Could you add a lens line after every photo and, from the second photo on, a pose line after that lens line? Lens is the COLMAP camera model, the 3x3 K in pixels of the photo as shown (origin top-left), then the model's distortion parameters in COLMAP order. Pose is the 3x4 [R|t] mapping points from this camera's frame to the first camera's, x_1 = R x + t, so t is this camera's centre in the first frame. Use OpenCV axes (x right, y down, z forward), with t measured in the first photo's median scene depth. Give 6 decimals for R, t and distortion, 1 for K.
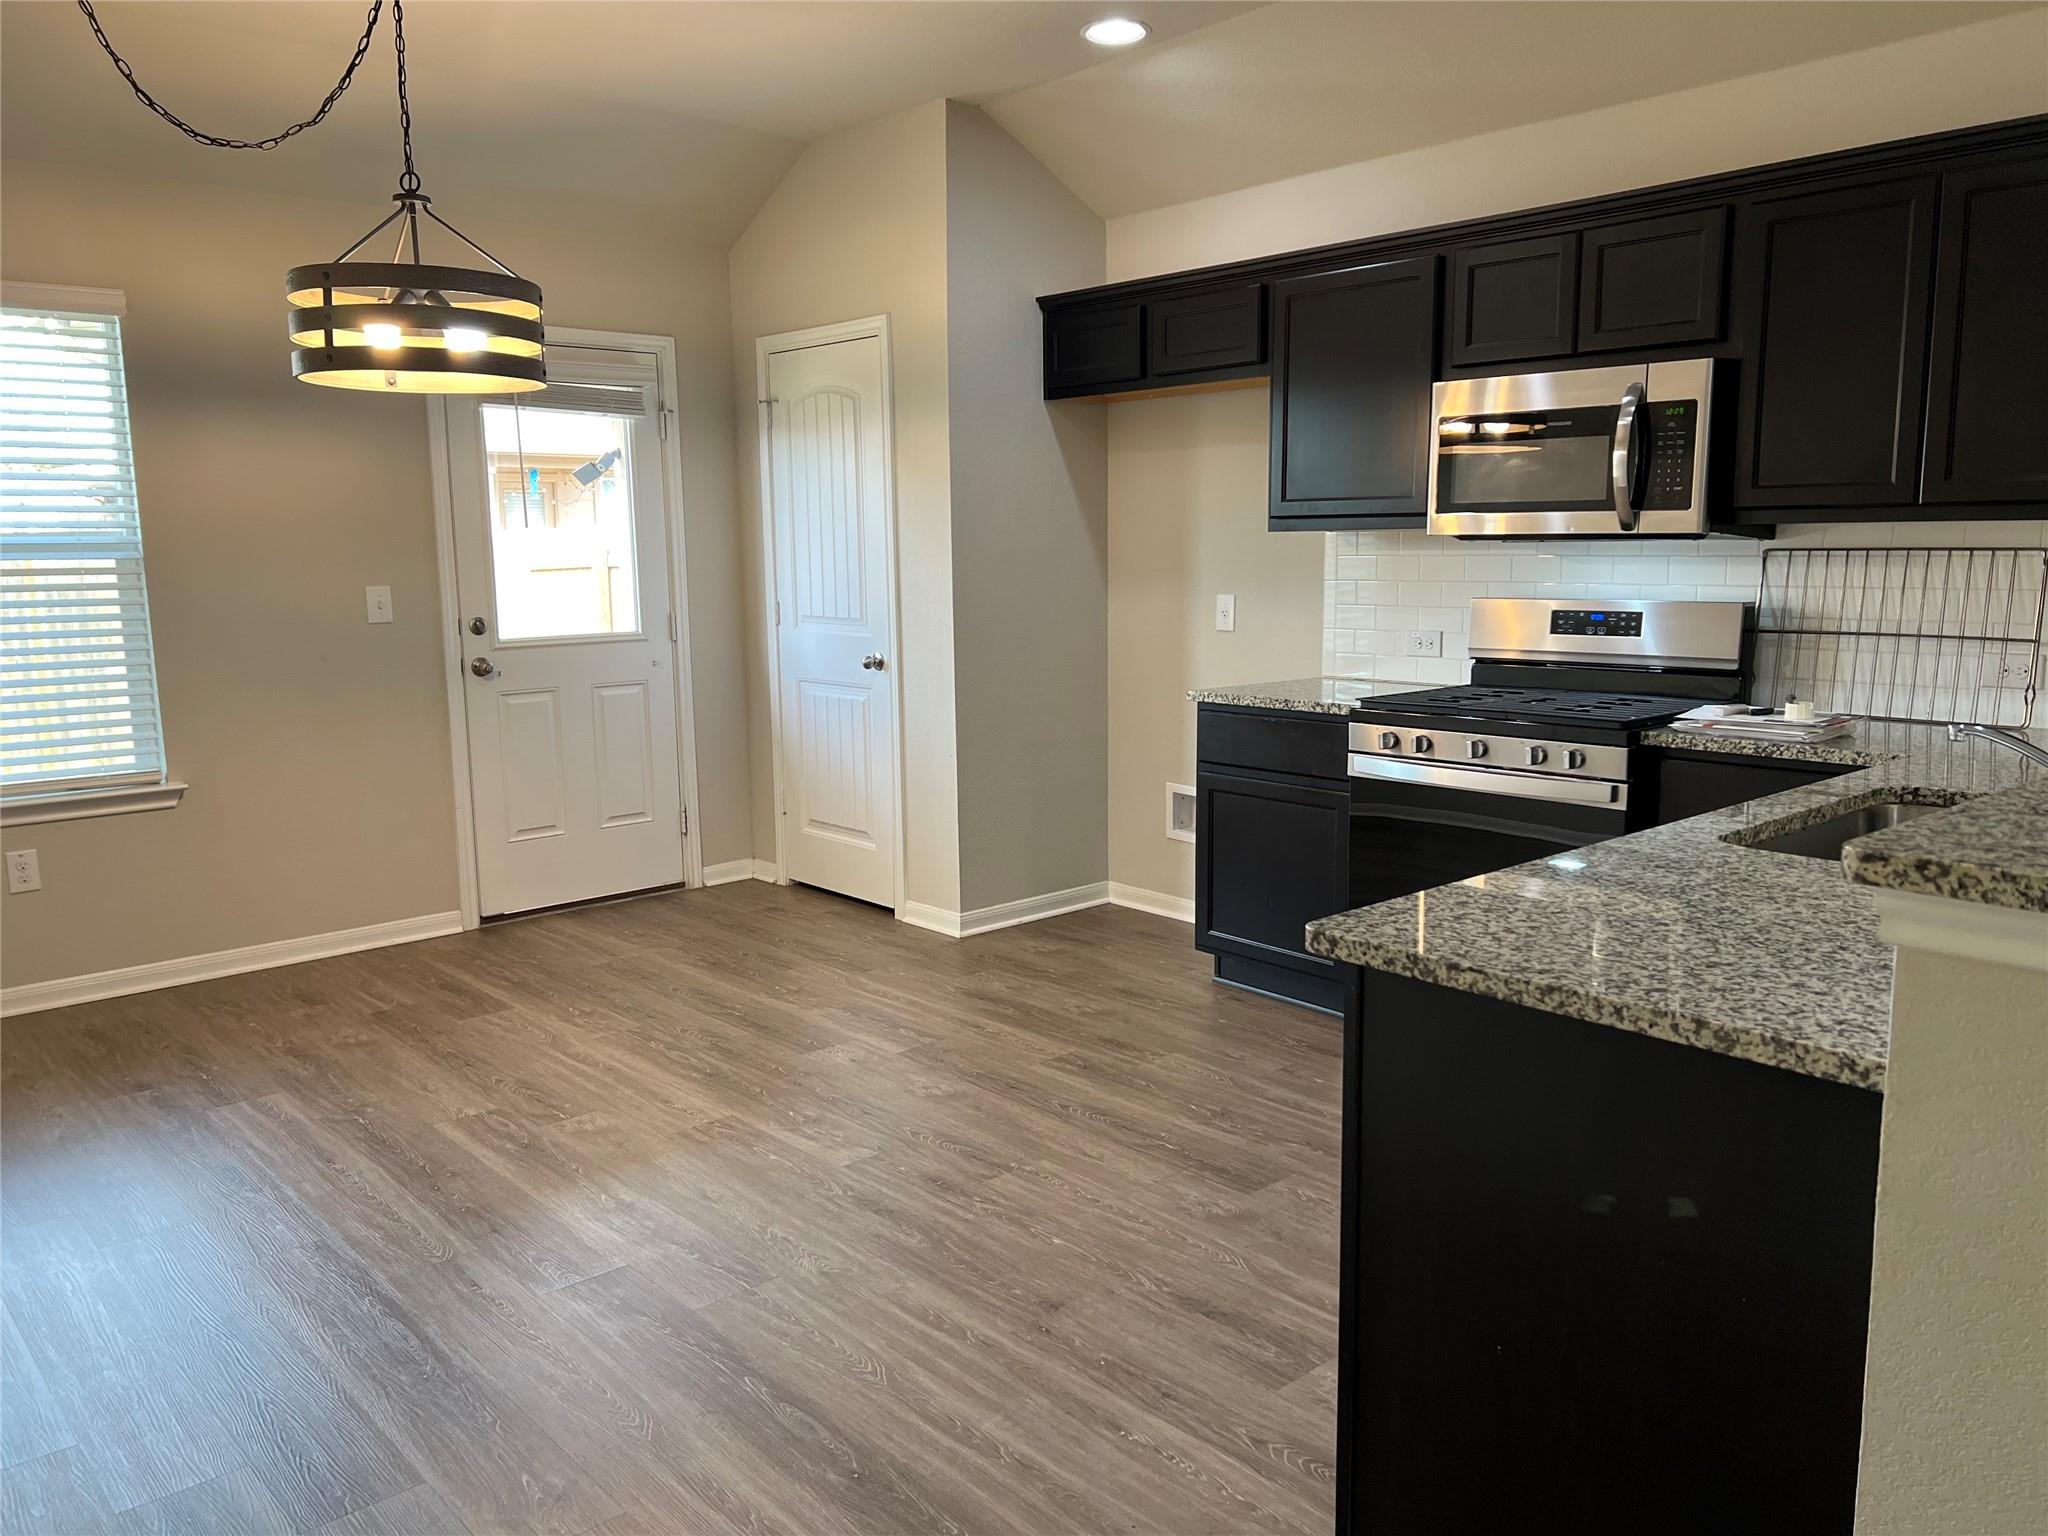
lens RADIAL K [[1534.0, 0, 1024.0], [0, 1534.0, 768.0], [0, 0, 1]] dist [0.097797, -0.150198]
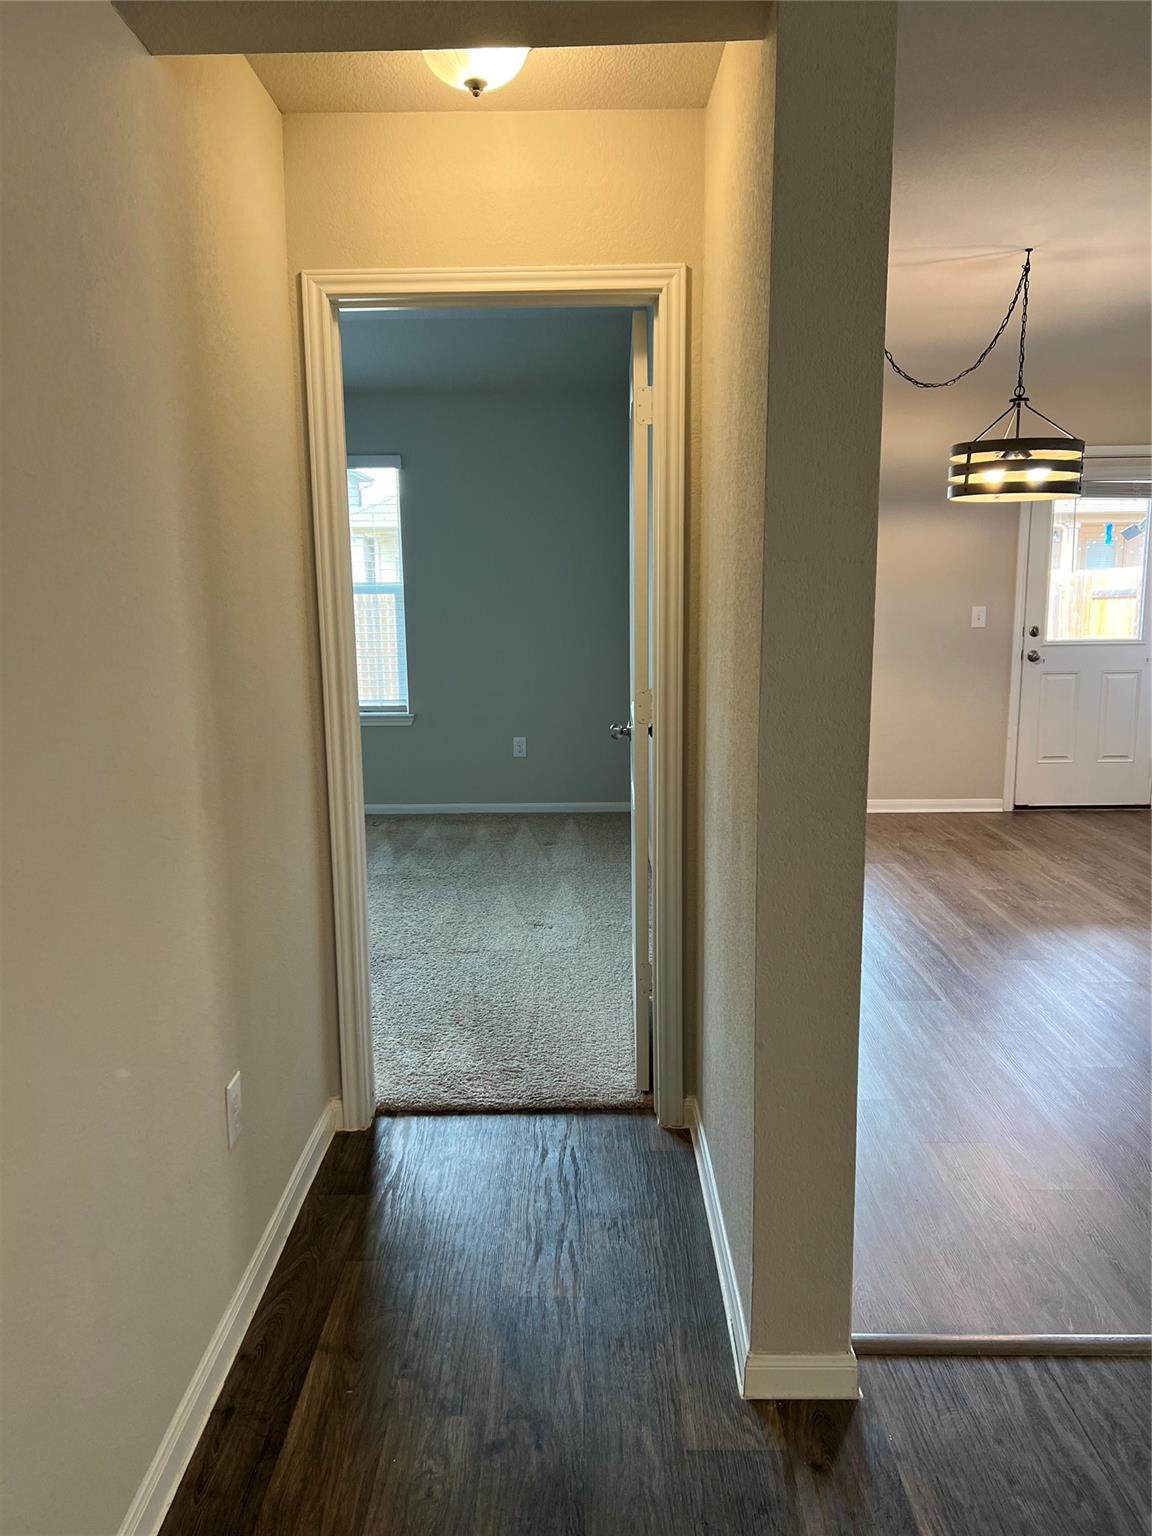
lens RADIAL K [[1150.5, 0, 567.8], [0, 1150.5, 776.0], [0, 0, 1]] dist [0.097797, -0.150198]
pose [[0.739444, 0.116546, -0.663053, 0.184538], [-0.097532, 0.993056, 0.065782, 0.043237], [0.666115, 0.016027, 0.745677, -0.392014]]
